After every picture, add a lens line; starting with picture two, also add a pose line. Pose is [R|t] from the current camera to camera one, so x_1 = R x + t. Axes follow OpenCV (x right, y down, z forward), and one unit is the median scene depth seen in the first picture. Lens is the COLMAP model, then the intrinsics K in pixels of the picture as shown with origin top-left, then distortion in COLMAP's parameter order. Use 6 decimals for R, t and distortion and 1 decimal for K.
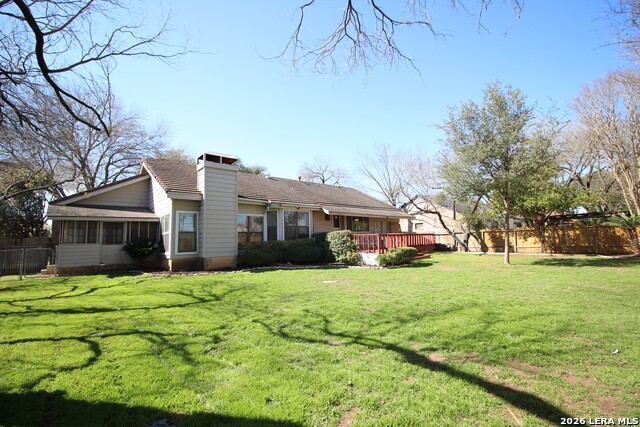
lens RADIAL K [[295.4, 0, 324.5], [0, 295.4, 211.4], [0, 0, 1]] dist [0.000366, -0.014552]
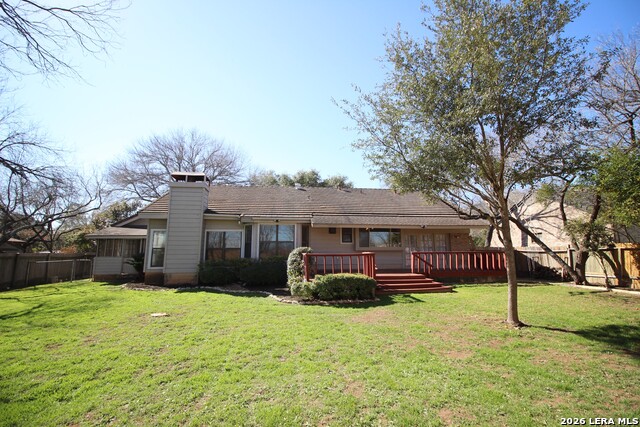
lens RADIAL K [[295.4, 0, 324.5], [0, 295.4, 211.4], [0, 0, 1]] dist [0.000366, -0.014552]
pose [[0.825801, -0.060001, -0.560760, 0.544044], [0.040029, 0.998052, -0.047843, 0.008577], [0.562539, 0.017062, 0.826595, 0.372183]]
